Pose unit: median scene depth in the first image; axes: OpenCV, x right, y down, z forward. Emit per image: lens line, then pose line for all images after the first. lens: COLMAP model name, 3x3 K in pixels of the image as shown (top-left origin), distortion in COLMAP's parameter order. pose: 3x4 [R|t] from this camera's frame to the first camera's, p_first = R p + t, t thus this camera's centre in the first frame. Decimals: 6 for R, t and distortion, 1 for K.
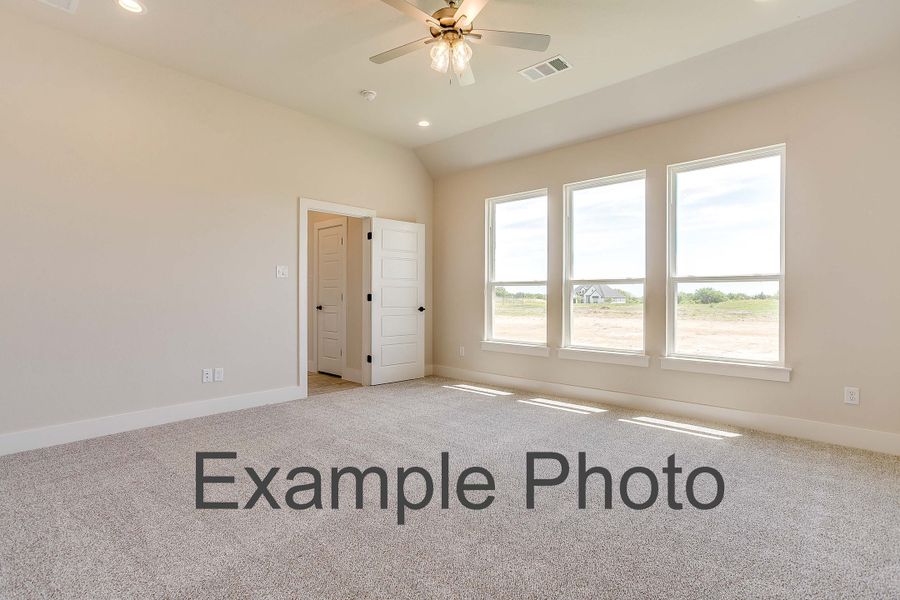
lens RADIAL K [[440.3, 0, 454.1], [0, 440.3, 296.3], [0, 0, 1]] dist [-0.049926, 0.035817]
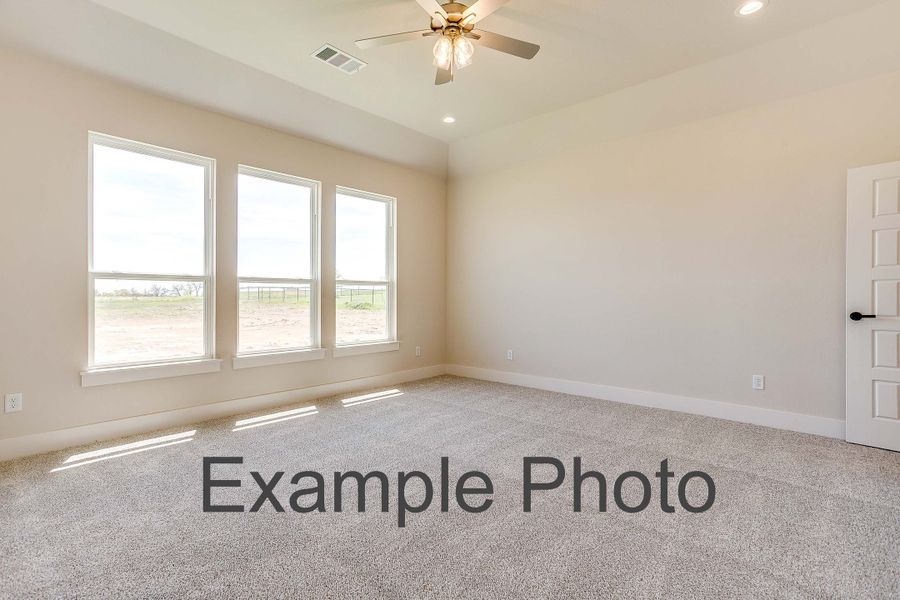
lens RADIAL K [[445.9, 0, 454.0], [0, 445.9, 292.2], [0, 0, 1]] dist [-0.000561, 0.021016]
pose [[-0.008050, 0.007627, 0.999939, -0.590839], [0.003481, 0.999965, -0.007599, 0.001587], [-0.999962, 0.003419, -0.008076, 0.564311]]
